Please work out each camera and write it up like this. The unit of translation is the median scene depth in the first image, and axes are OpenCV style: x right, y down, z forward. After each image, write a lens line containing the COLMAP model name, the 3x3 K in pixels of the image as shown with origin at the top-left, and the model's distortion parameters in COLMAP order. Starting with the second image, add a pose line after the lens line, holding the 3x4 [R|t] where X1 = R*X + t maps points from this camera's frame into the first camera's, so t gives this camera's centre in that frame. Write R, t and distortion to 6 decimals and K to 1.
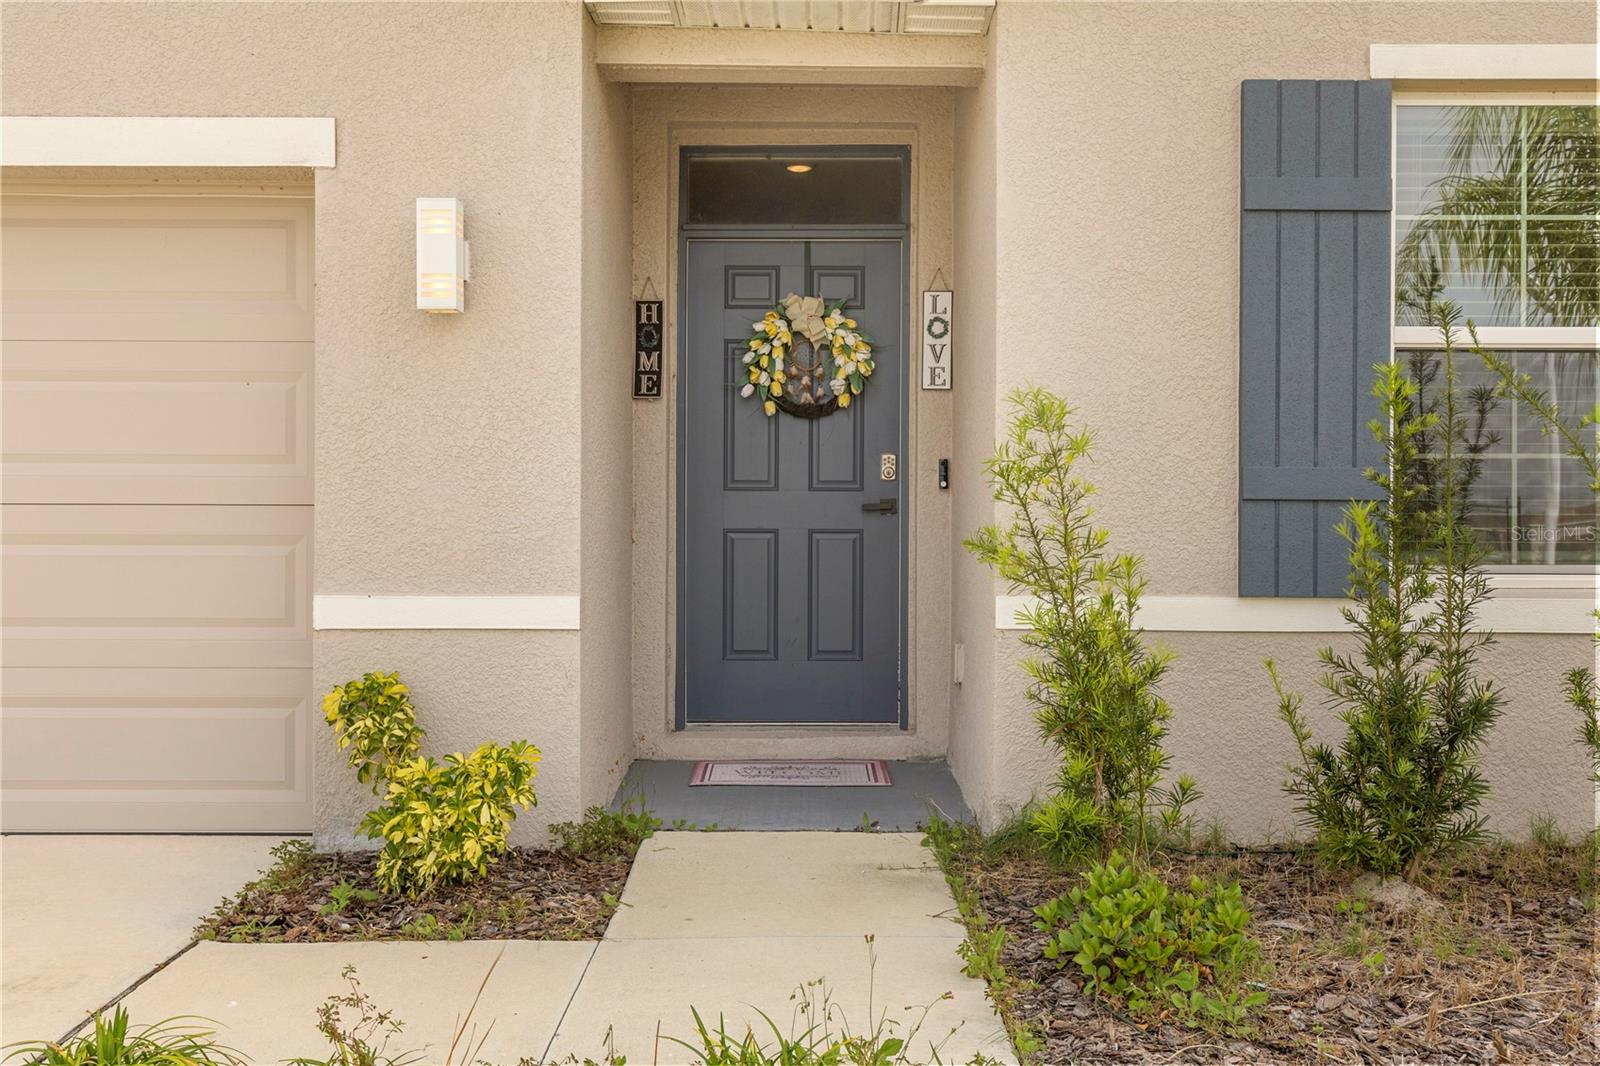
lens RADIAL K [[1632.3, 0, 801.6], [0, 1632.3, 529.9], [0, 0, 1]] dist [0.001027, 0.000000]
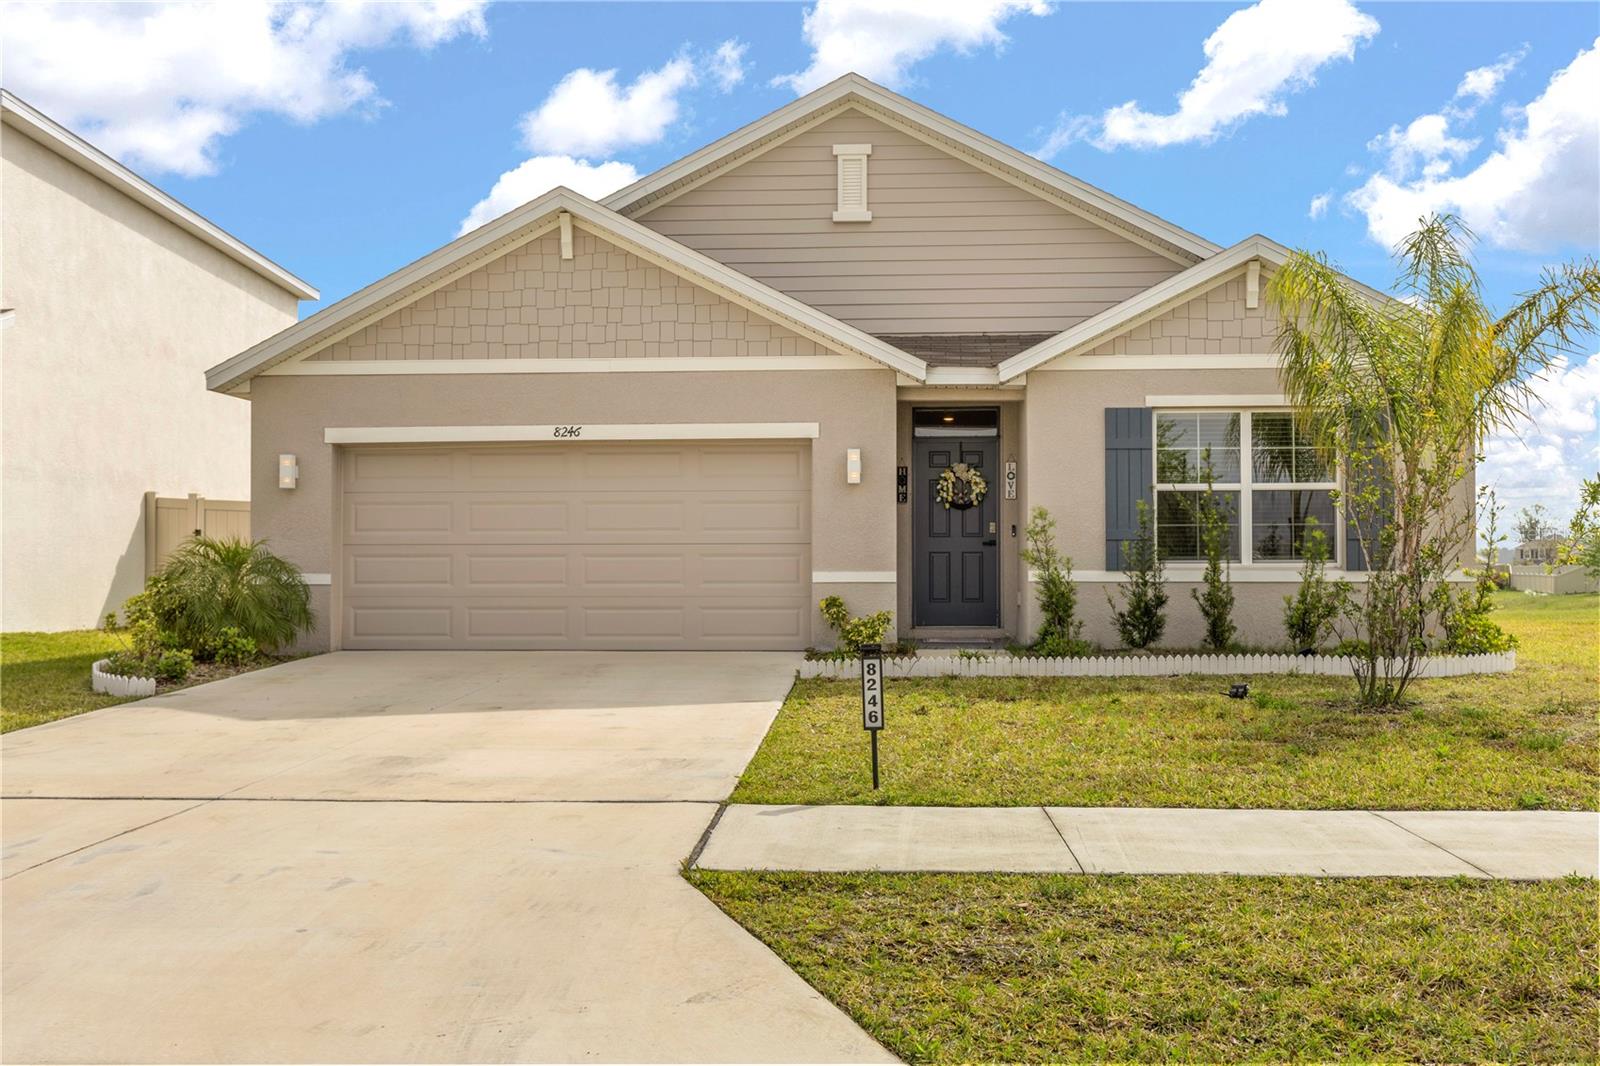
lens RADIAL K [[1632.3, 0, 796.8], [0, 1632.3, 537.1], [0, 0, 1]] dist [0.001027, 0.000000]
pose [[0.998183, -0.006304, -0.059927, -0.130228], [0.005147, 0.999798, -0.019446, 0.032133], [0.060037, 0.019102, 0.998013, -2.050145]]
